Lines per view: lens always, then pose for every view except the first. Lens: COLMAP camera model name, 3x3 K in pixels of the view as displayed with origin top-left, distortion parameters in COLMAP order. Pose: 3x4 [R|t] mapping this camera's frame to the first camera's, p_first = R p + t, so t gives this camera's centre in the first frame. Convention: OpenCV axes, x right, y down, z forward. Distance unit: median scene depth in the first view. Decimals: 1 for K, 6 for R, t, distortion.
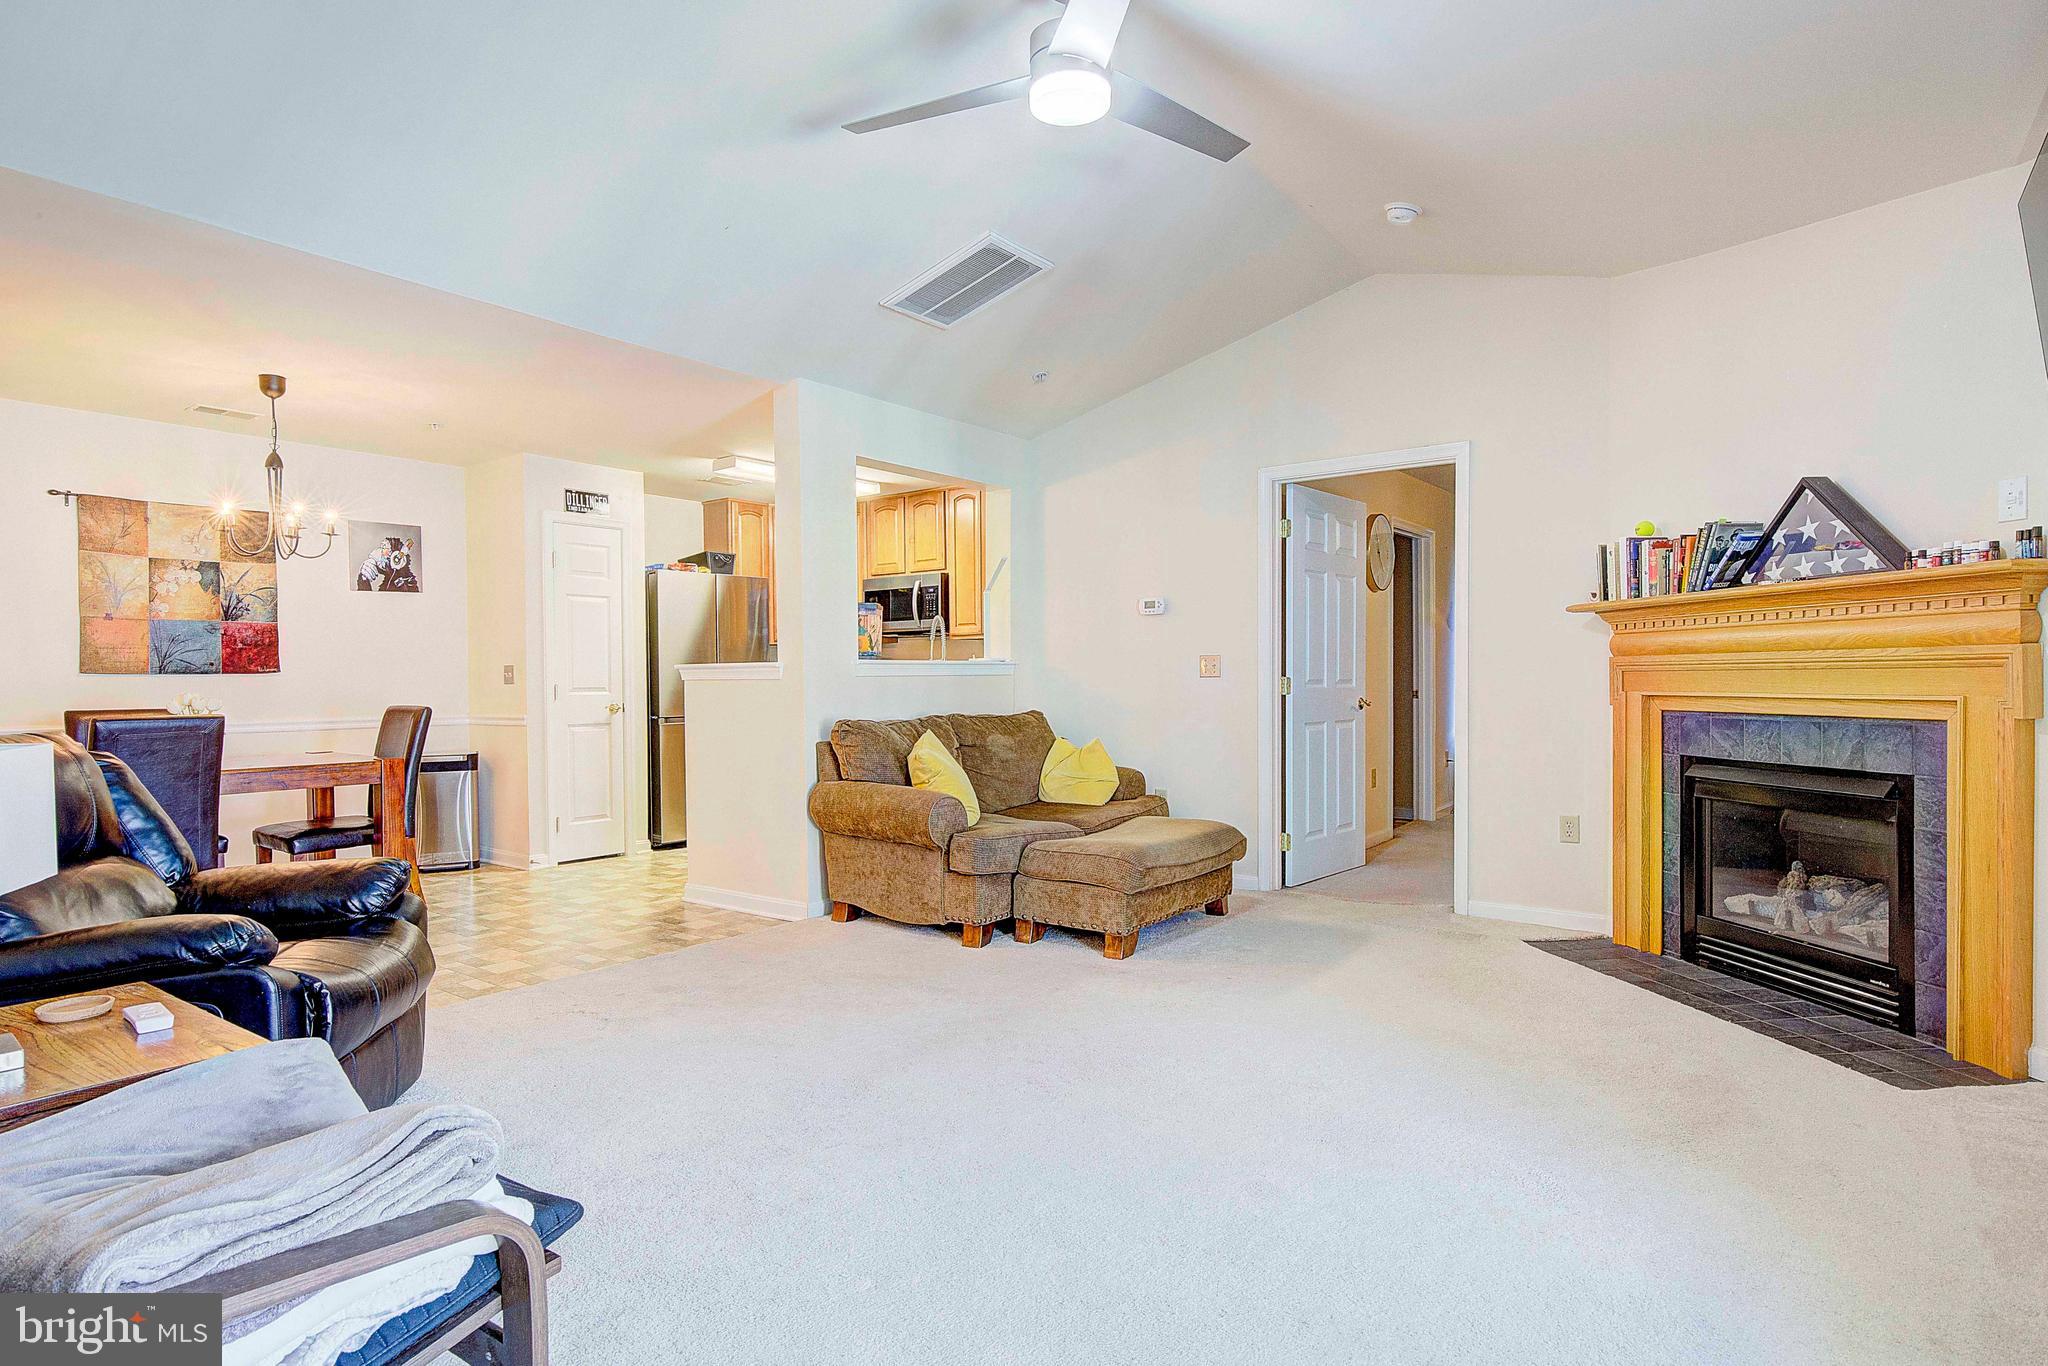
lens RADIAL K [[1077.9, 0, 978.2], [0, 1077.9, 699.7], [0, 0, 1]] dist [-0.004309, 0.000726]
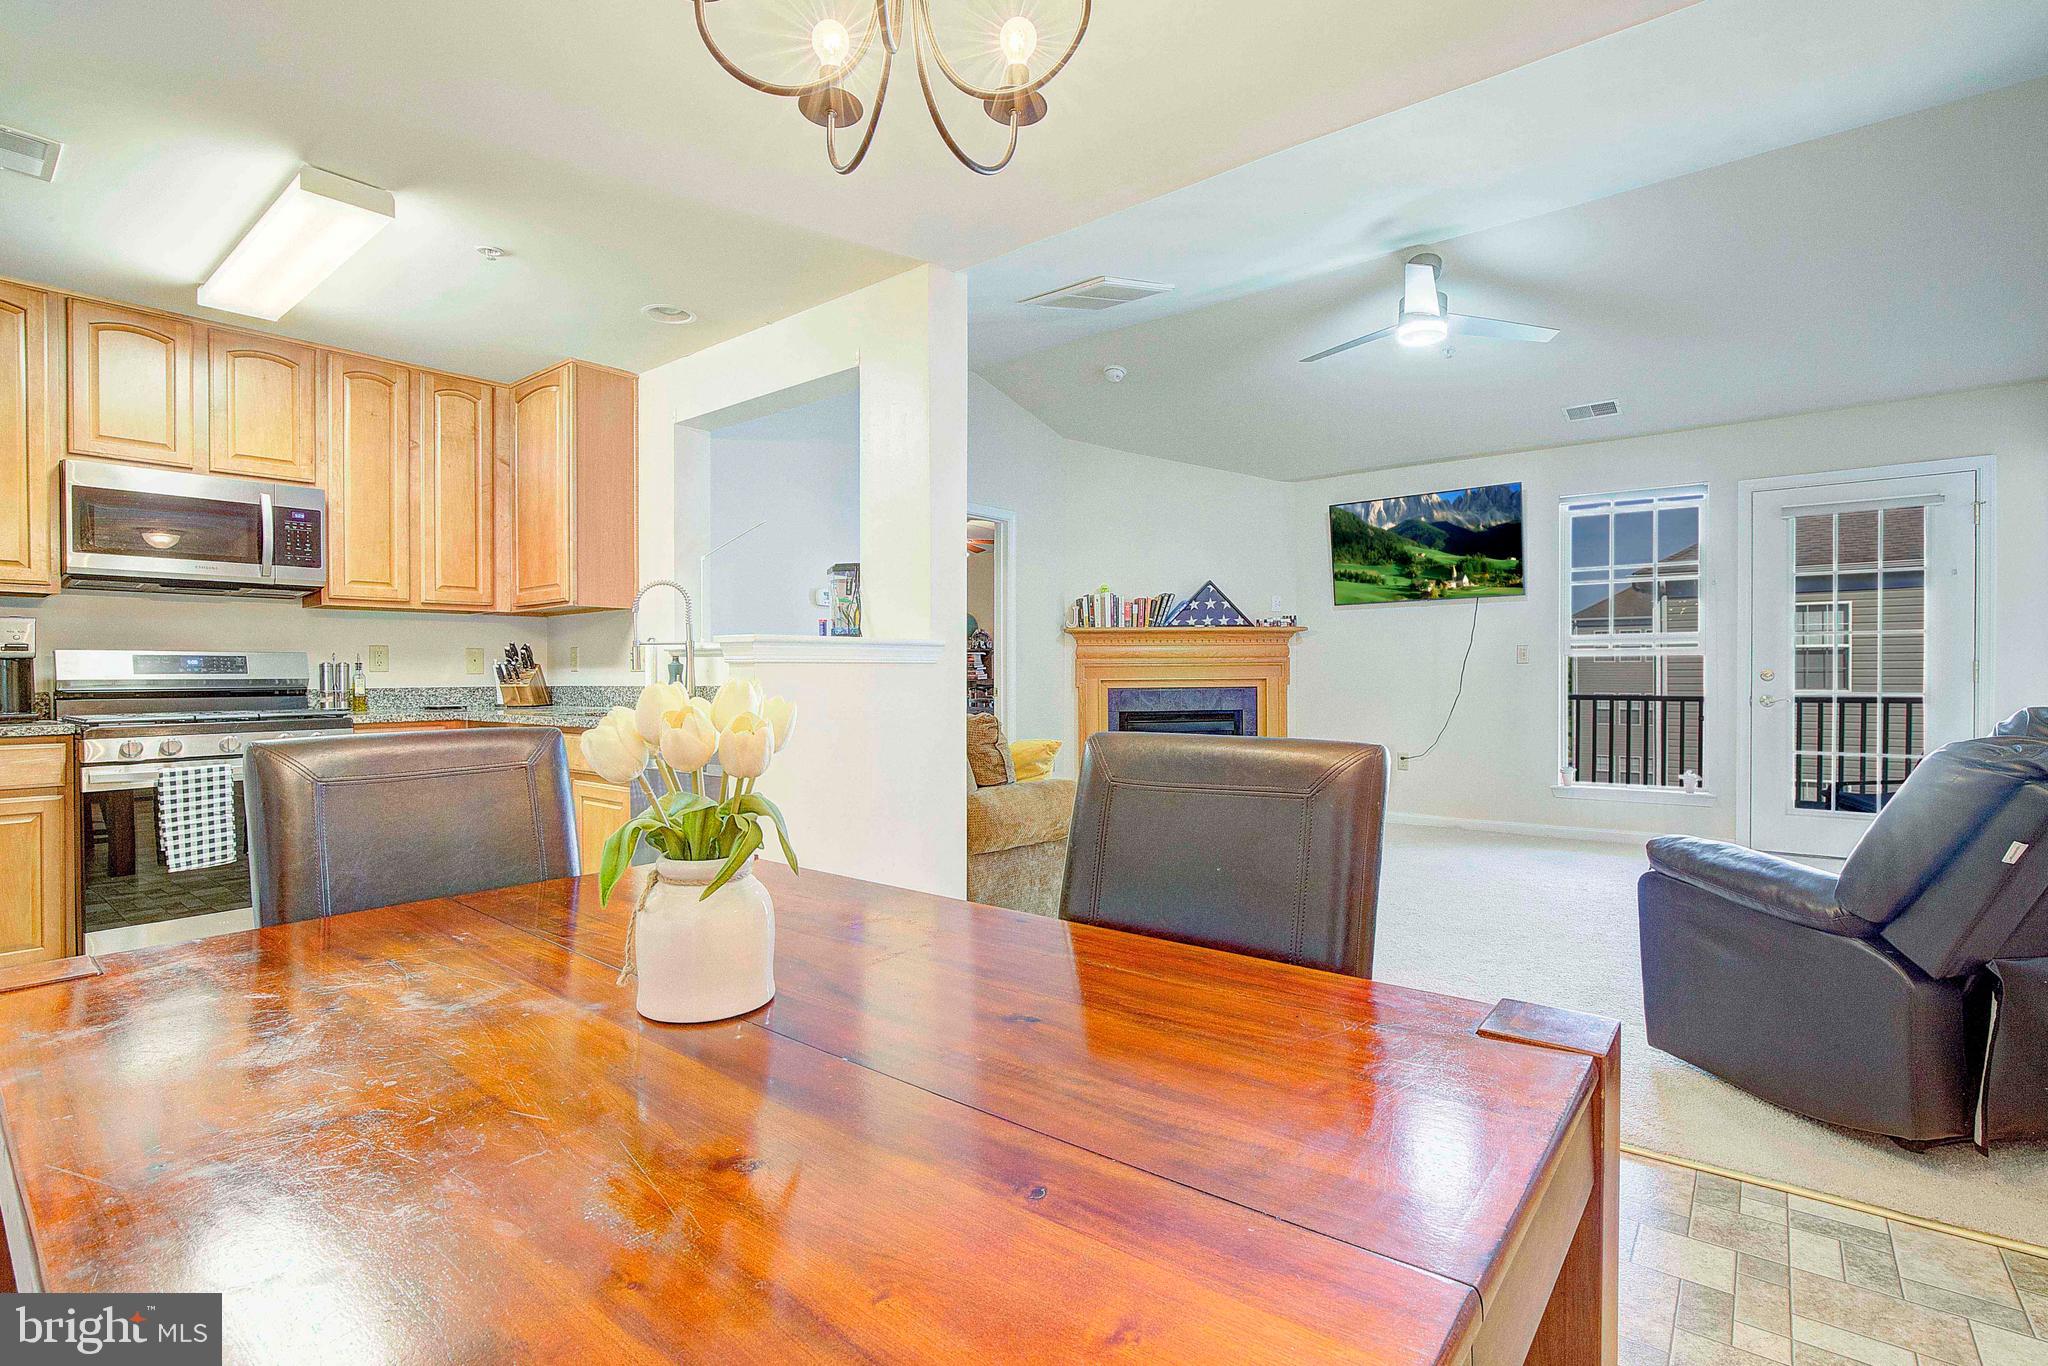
lens RADIAL K [[968.1, 0, 1029.5], [0, 968.1, 698.5], [0, 0, 1]] dist [-0.027216, 0.001840]
pose [[-0.004252, -0.017251, 0.999842, -0.805640], [0.027736, 0.999464, 0.017363, -0.004484], [-0.999606, 0.027805, -0.003771, 0.901088]]
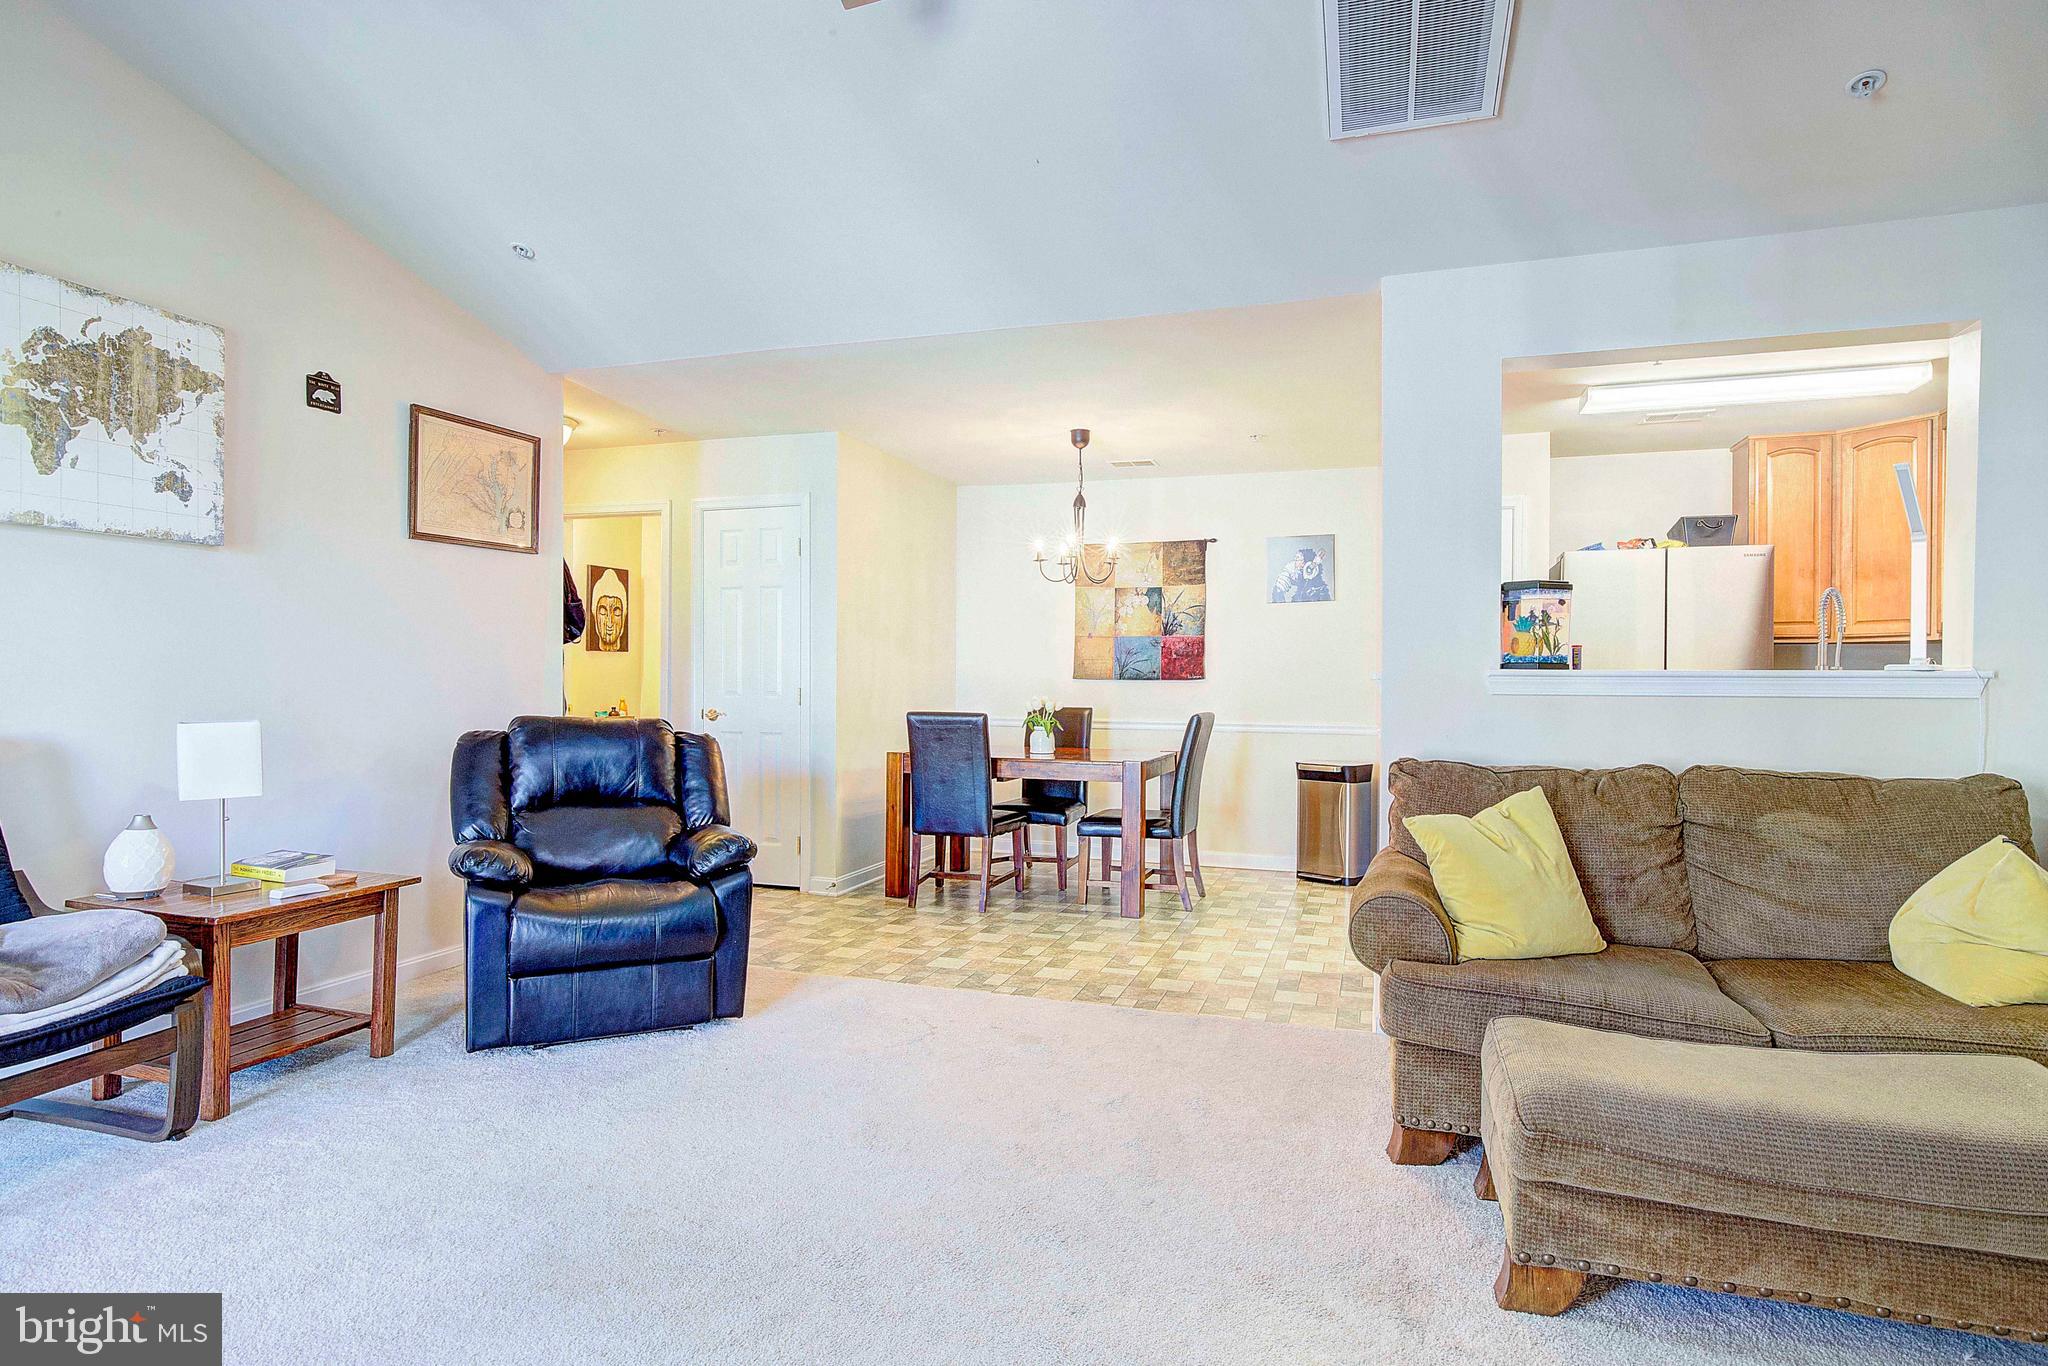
lens RADIAL K [[1077.9, 0, 1037.1], [0, 1077.9, 683.5], [0, 0, 1]] dist [-0.004309, 0.000726]
pose [[0.341785, 0.014051, -0.939673, 0.410029], [-0.032202, 0.999476, 0.003233, -0.021543], [0.939226, 0.029155, 0.342059, 0.502794]]
